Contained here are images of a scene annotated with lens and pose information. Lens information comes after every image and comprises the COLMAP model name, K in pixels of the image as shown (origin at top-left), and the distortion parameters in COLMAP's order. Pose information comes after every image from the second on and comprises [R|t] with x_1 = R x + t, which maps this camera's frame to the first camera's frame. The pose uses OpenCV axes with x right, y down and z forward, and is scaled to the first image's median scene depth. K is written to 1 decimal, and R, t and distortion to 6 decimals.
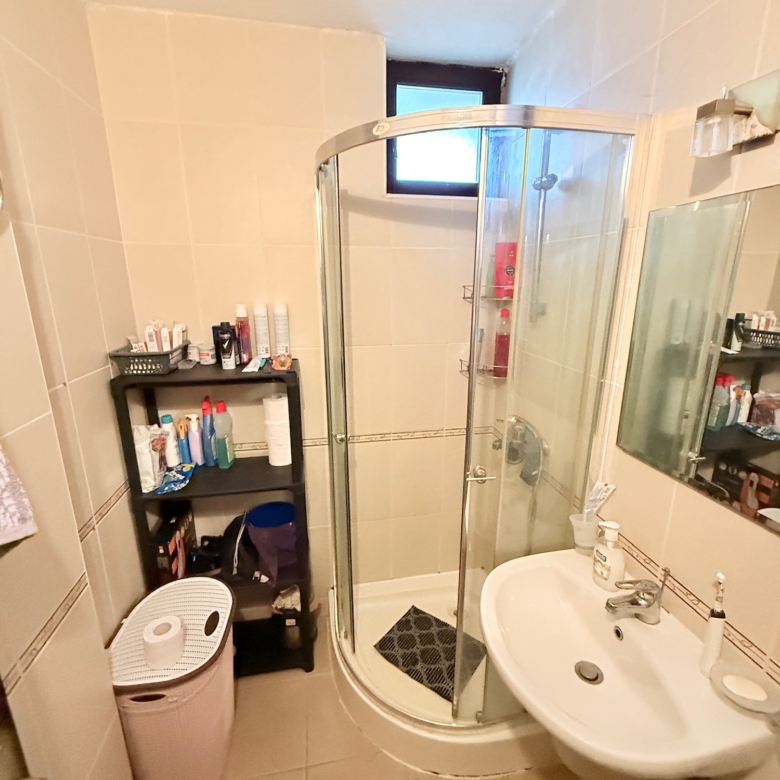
lens RADIAL K [[410.5, 0, 389.8], [0, 410.5, 392.9], [0, 0, 1]] dist [0.000805, -0.001061]
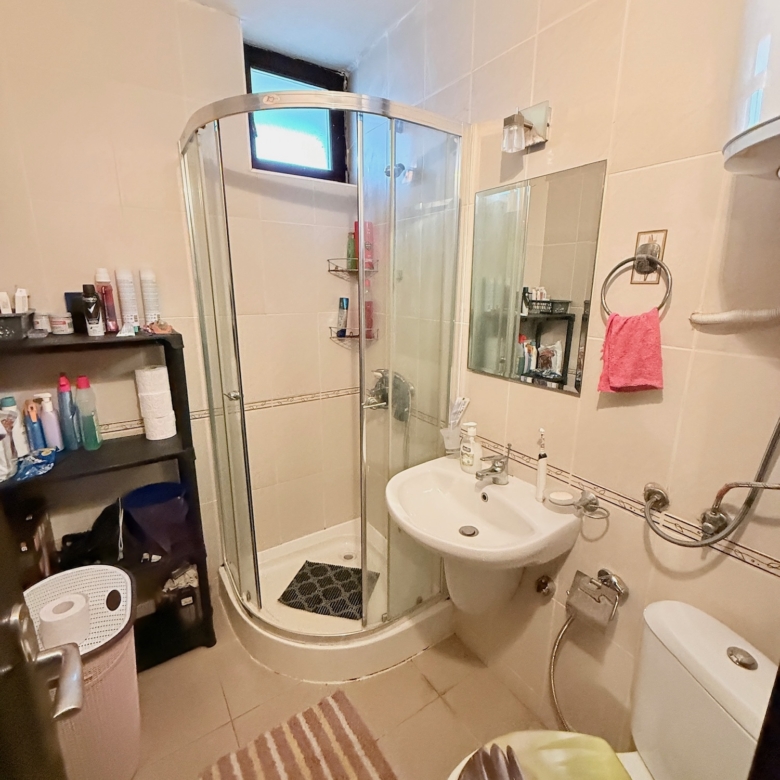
lens RADIAL K [[410.5, 0, 386.7], [0, 410.5, 392.7], [0, 0, 1]] dist [0.000805, -0.001061]
pose [[0.921748, -0.090193, 0.377154, -0.145953], [0.094537, 0.995497, 0.007020, 0.122667], [-0.376089, 0.029184, 0.926124, -0.101244]]
